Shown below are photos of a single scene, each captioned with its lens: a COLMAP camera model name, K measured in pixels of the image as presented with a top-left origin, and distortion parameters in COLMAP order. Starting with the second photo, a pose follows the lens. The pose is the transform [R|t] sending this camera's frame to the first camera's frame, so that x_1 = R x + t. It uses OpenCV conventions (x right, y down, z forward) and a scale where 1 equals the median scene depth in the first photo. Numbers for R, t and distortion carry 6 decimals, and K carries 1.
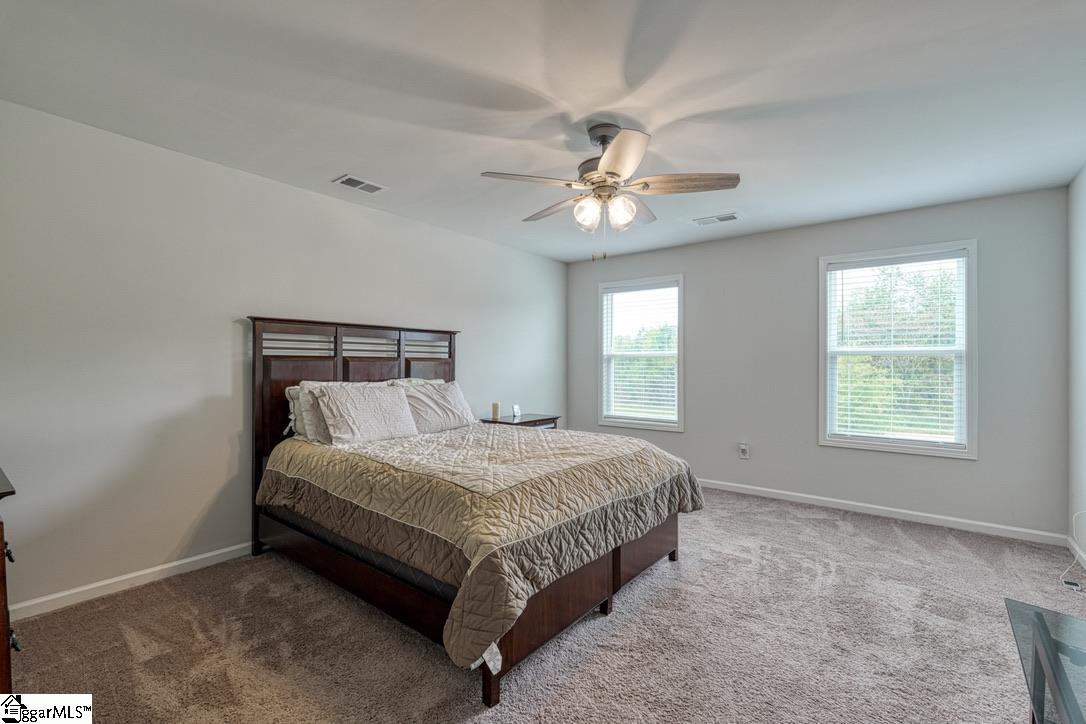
lens RADIAL K [[484.9, 0, 543.0], [0, 484.9, 362.0], [0, 0, 1]] dist [0.053420, 0.000219]
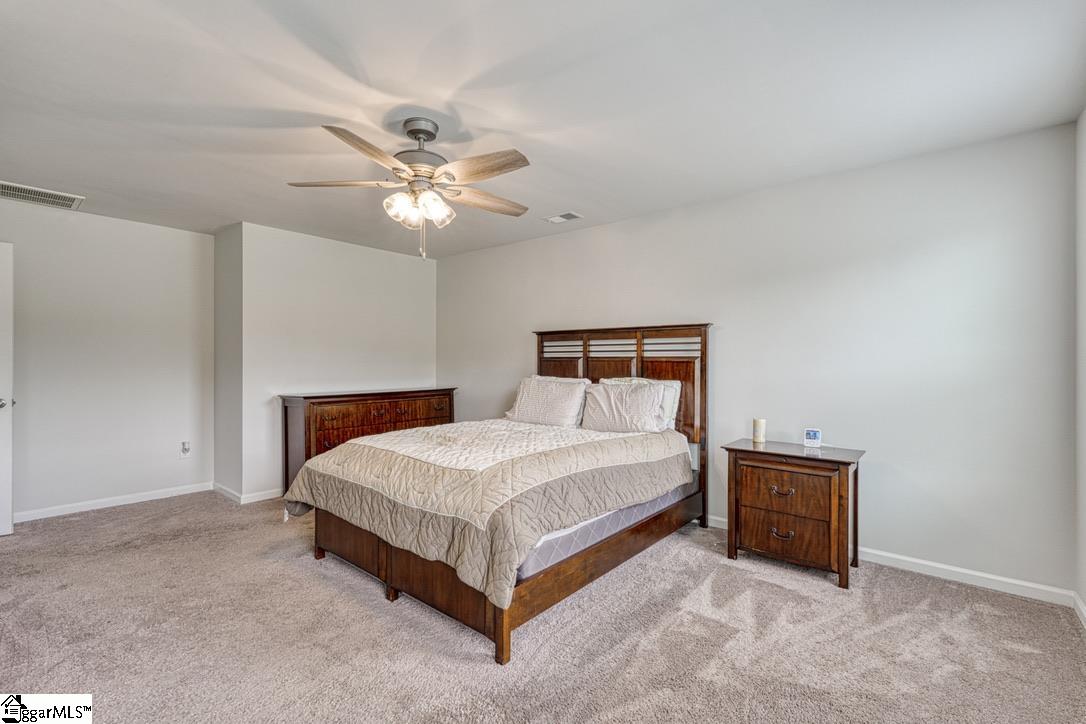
lens RADIAL K [[469.8, 0, 543.0], [0, 469.8, 362.0], [0, 0, 1]] dist [-0.000076, 0.000141]
pose [[-0.033301, -0.000957, -0.999445, 0.874981], [0.002116, 0.999997, -0.001028, 0.002724], [0.999443, -0.002149, -0.033299, 1.056488]]
